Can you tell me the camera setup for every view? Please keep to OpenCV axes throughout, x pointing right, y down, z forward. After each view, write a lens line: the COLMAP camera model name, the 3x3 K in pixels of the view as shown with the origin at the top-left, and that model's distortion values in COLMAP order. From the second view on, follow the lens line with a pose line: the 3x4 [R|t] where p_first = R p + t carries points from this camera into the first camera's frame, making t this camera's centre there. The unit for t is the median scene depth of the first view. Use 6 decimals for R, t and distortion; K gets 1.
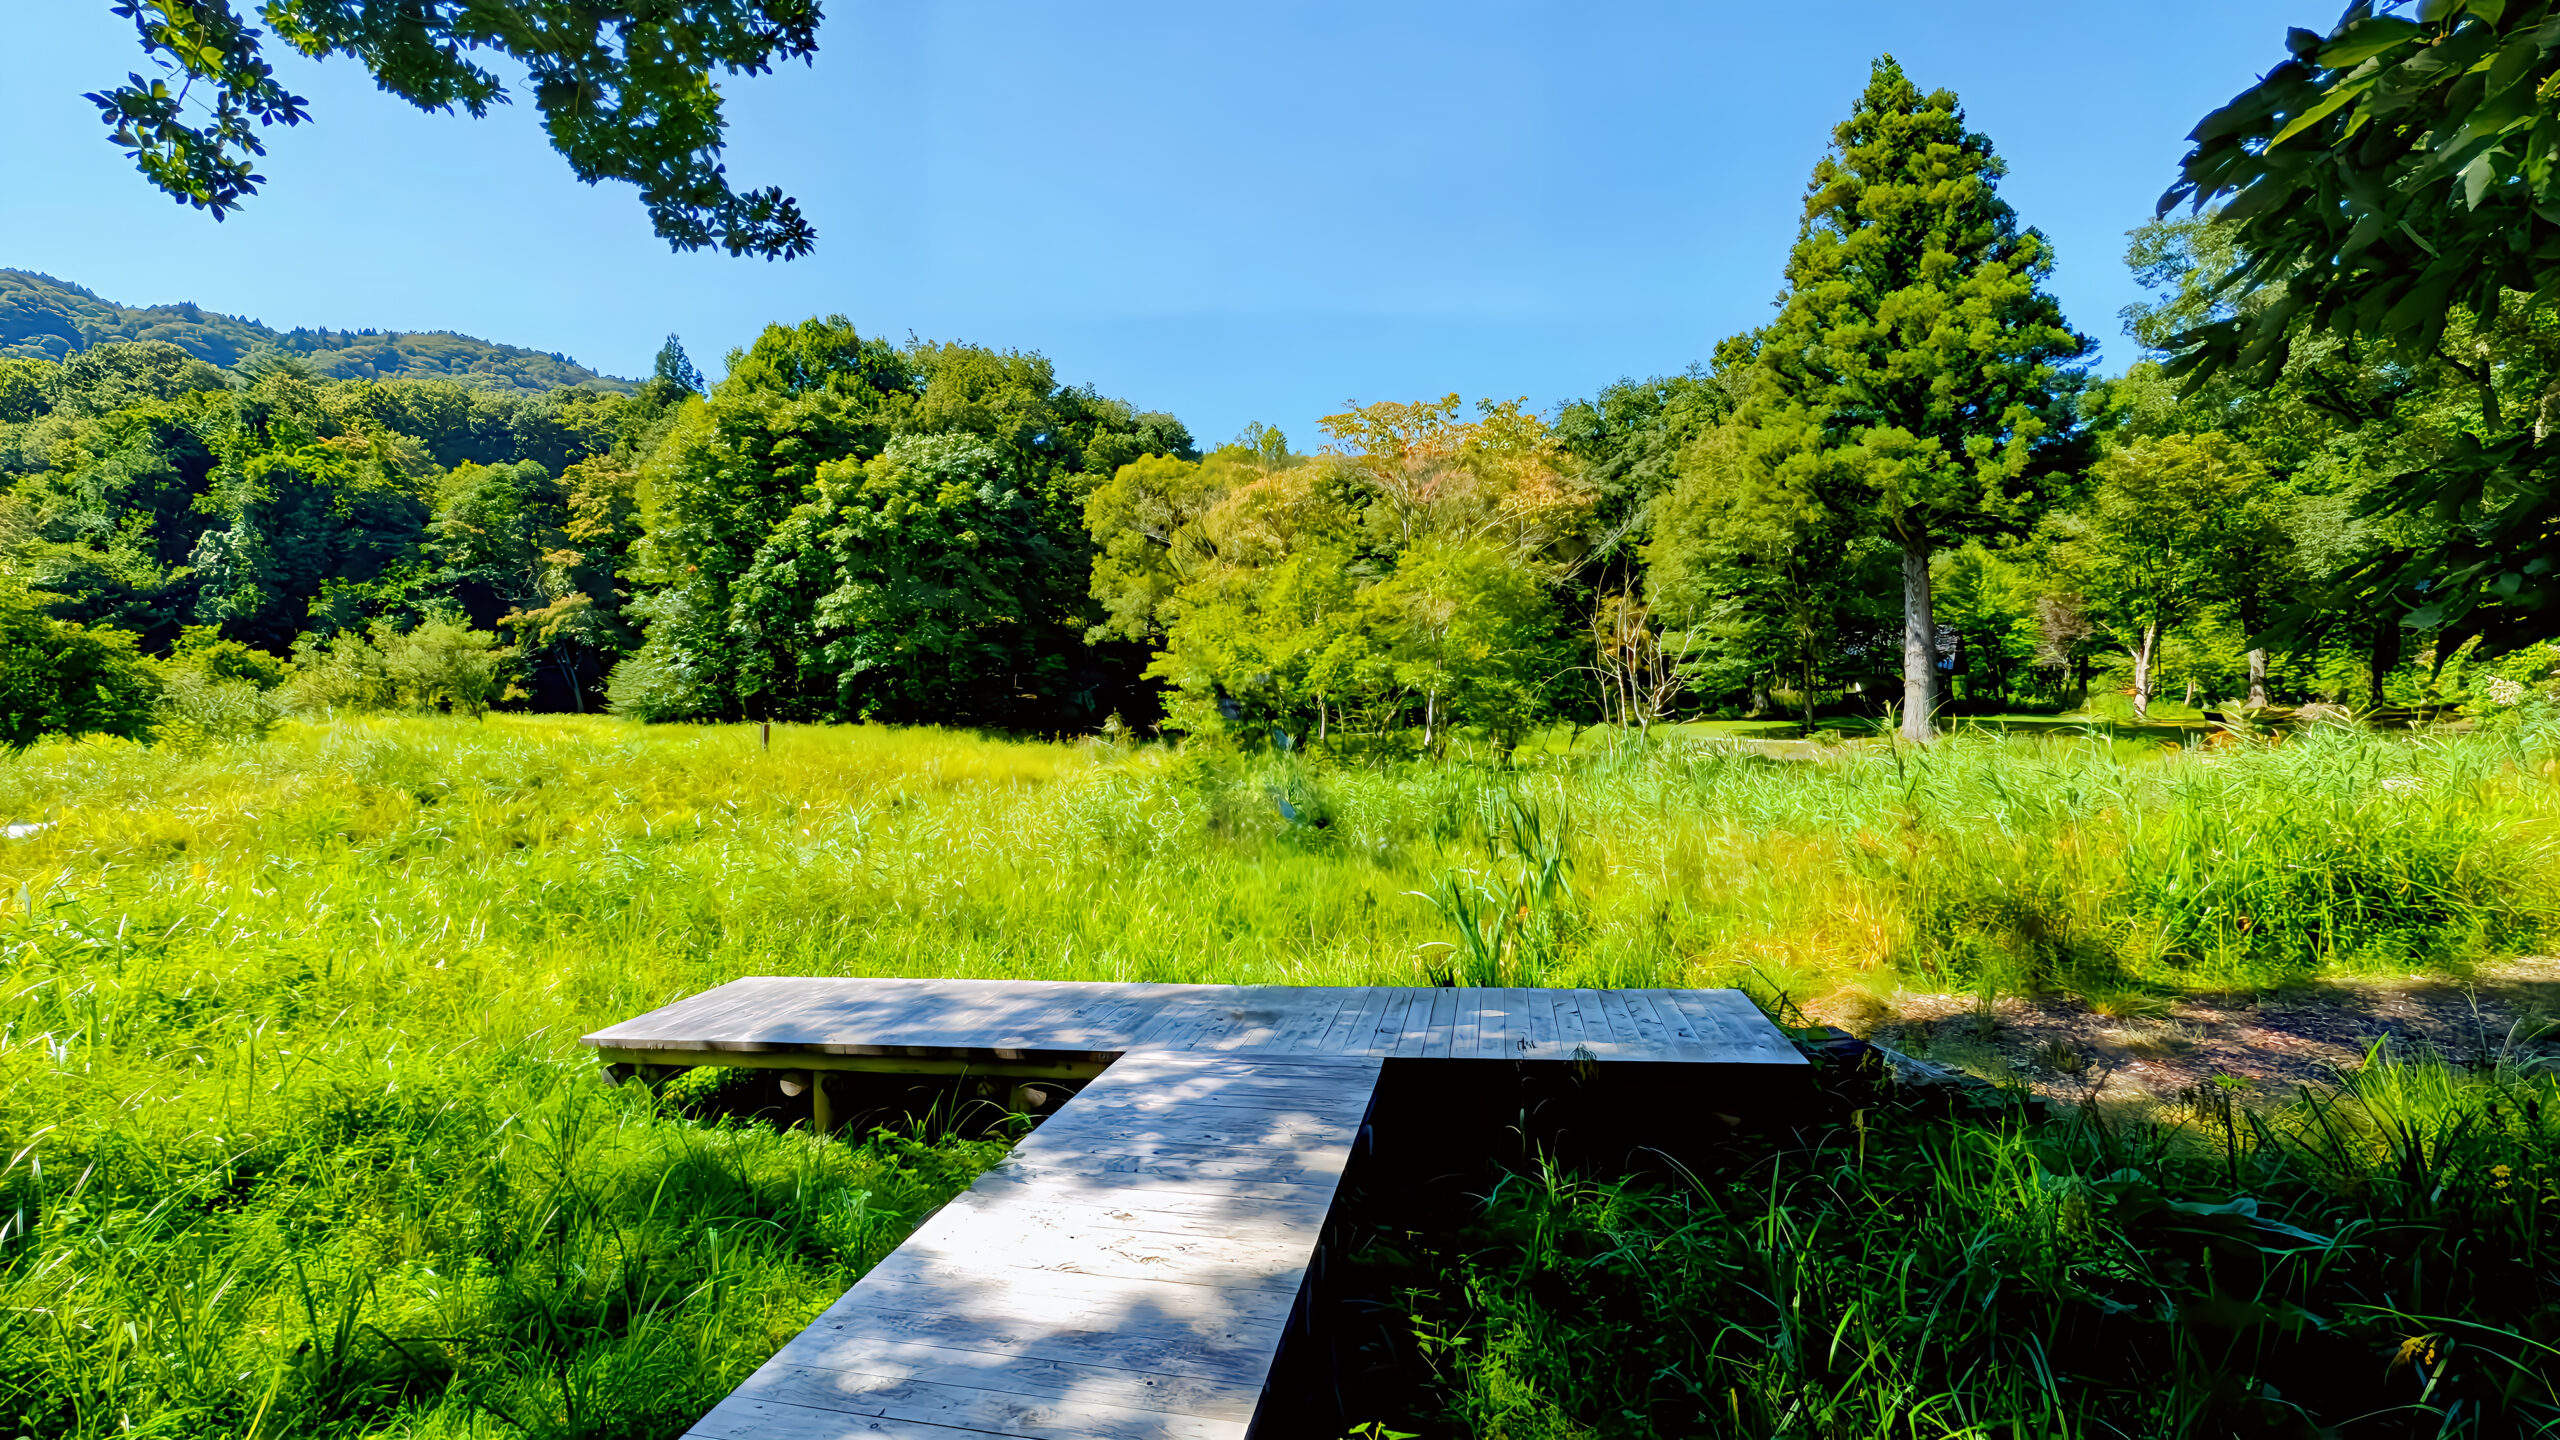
lens RADIAL K [[935.6, 0, 1284.4], [0, 935.6, 721.7], [0, 0, 1]] dist [-0.001013, -0.000032]
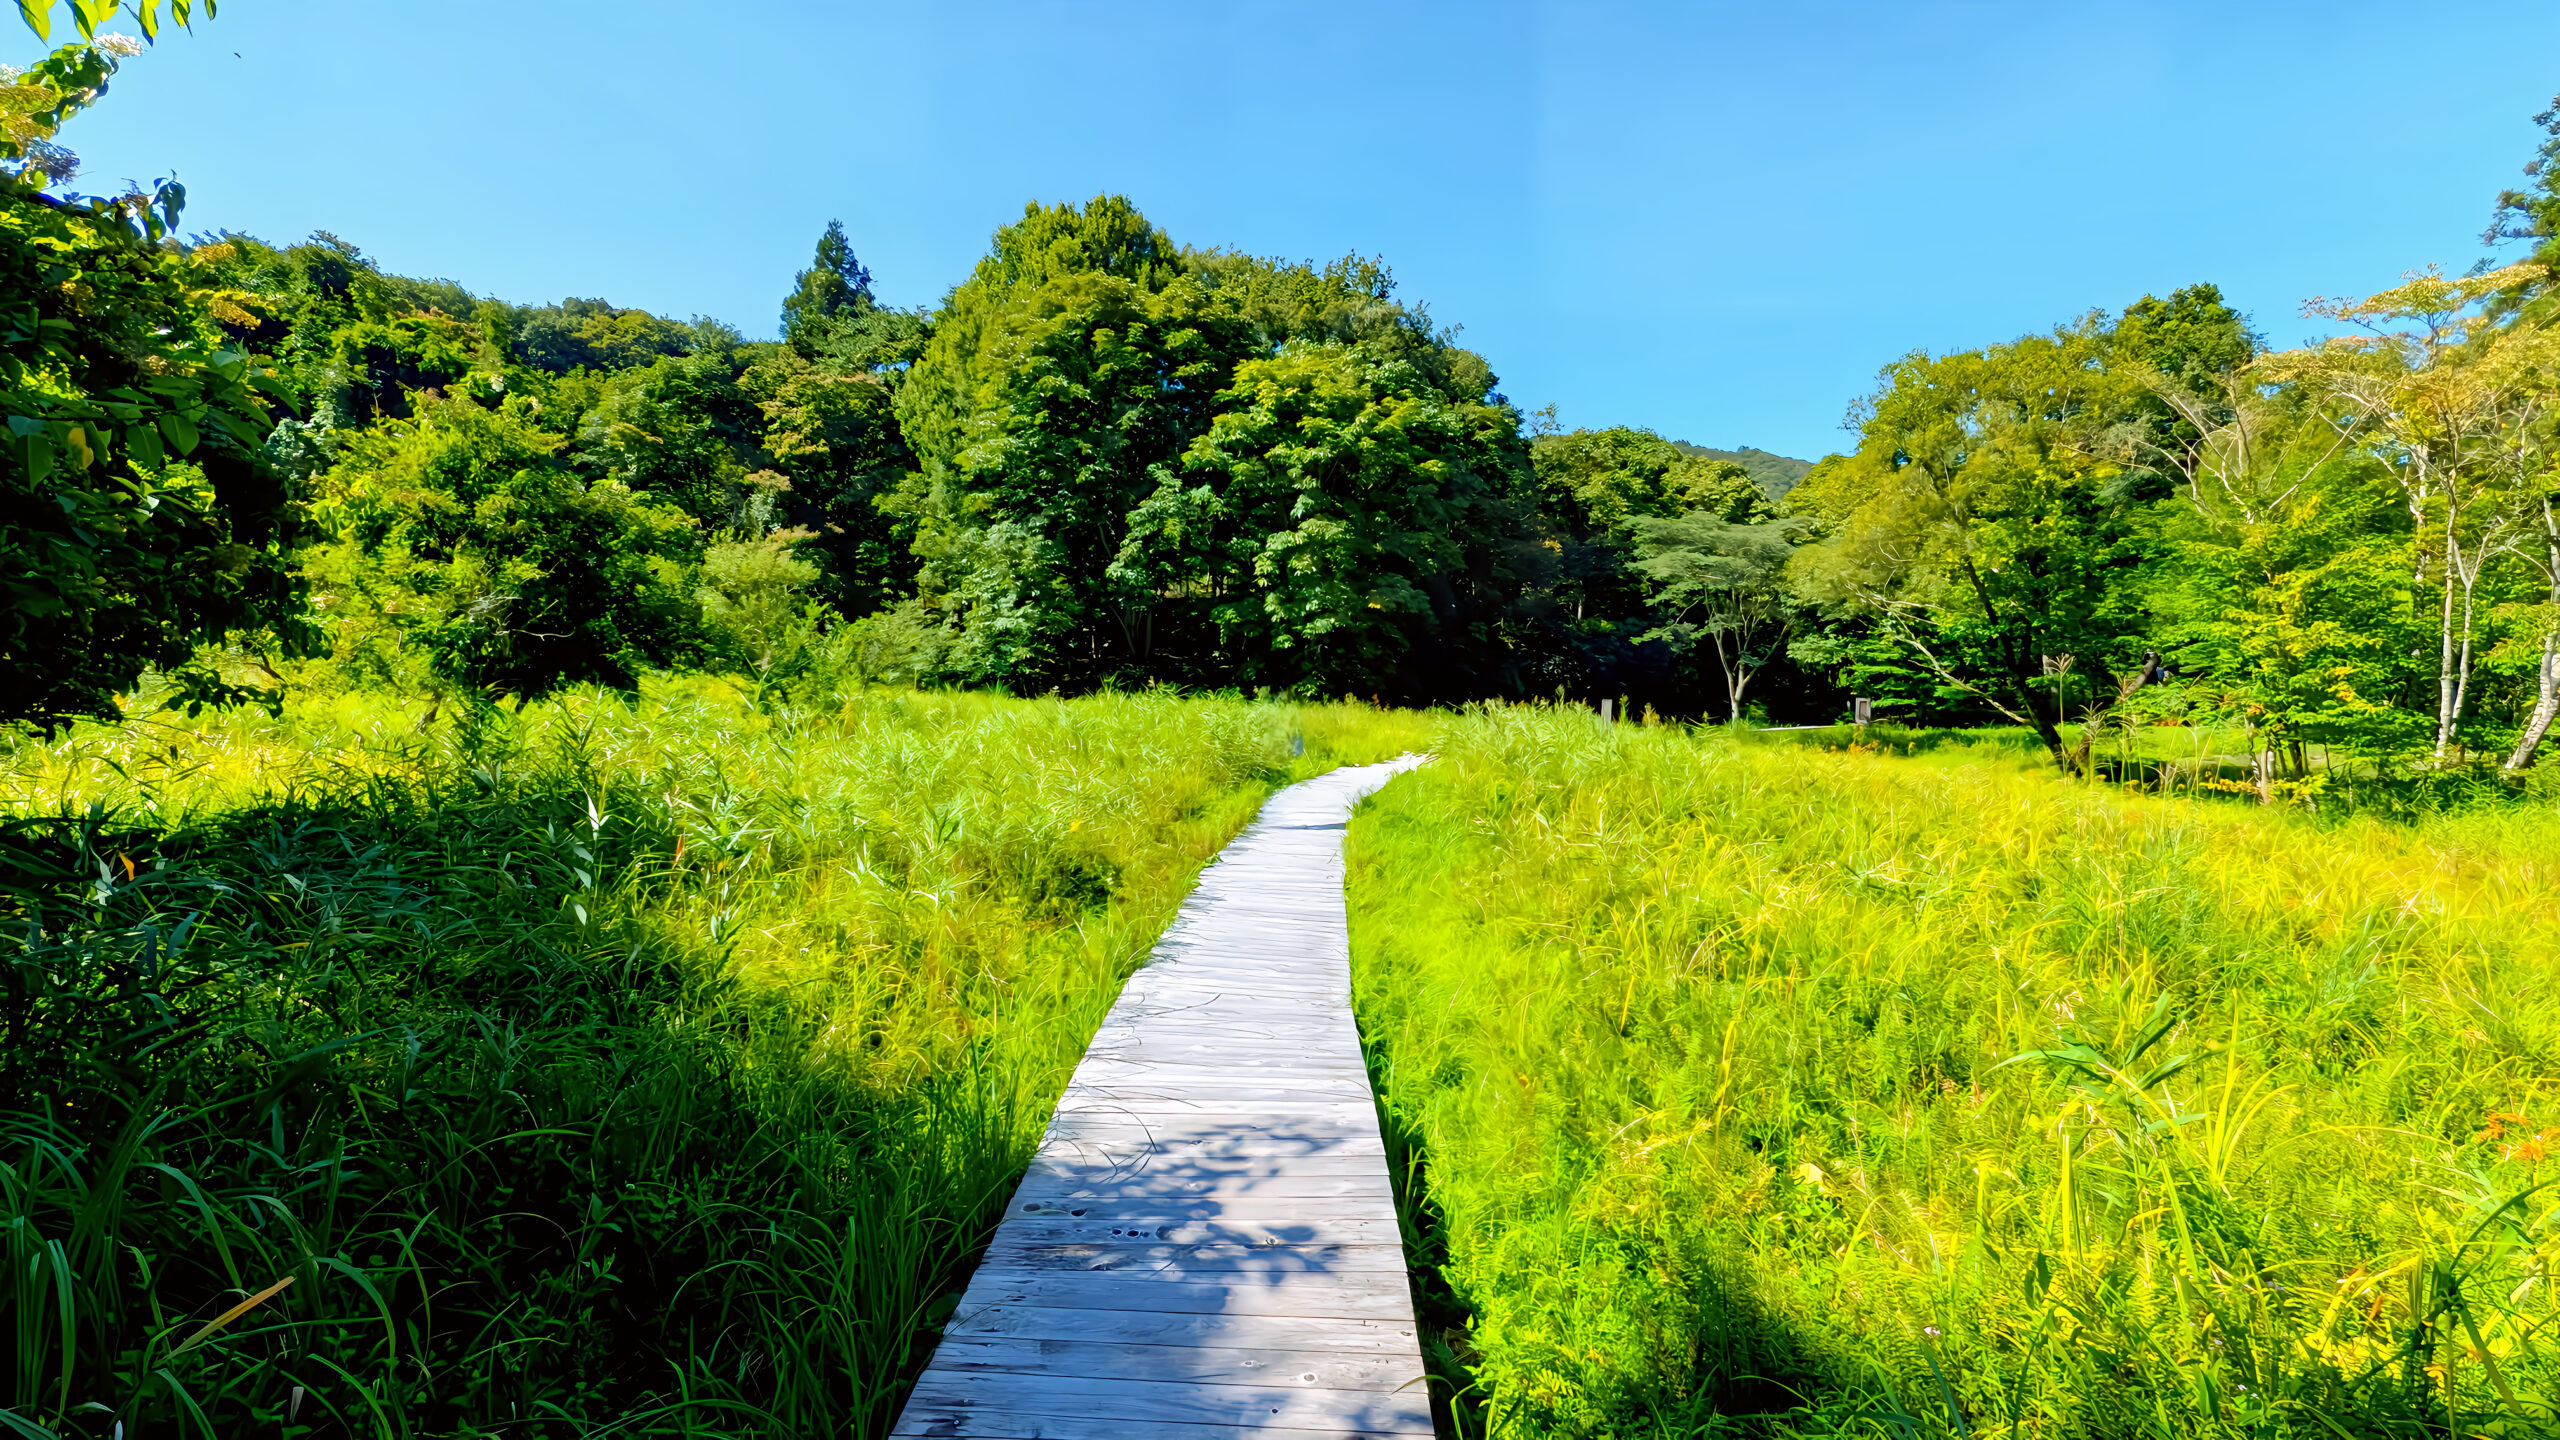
lens RADIAL K [[935.6, 0, 1282.4], [0, 935.6, 724.8], [0, 0, 1]] dist [-0.001013, -0.000032]
pose [[0.995419, 0.024983, 0.092282, -0.415299], [-0.026284, 0.999571, 0.012909, 0.008444], [-0.091920, -0.015275, 0.995649, 0.178797]]
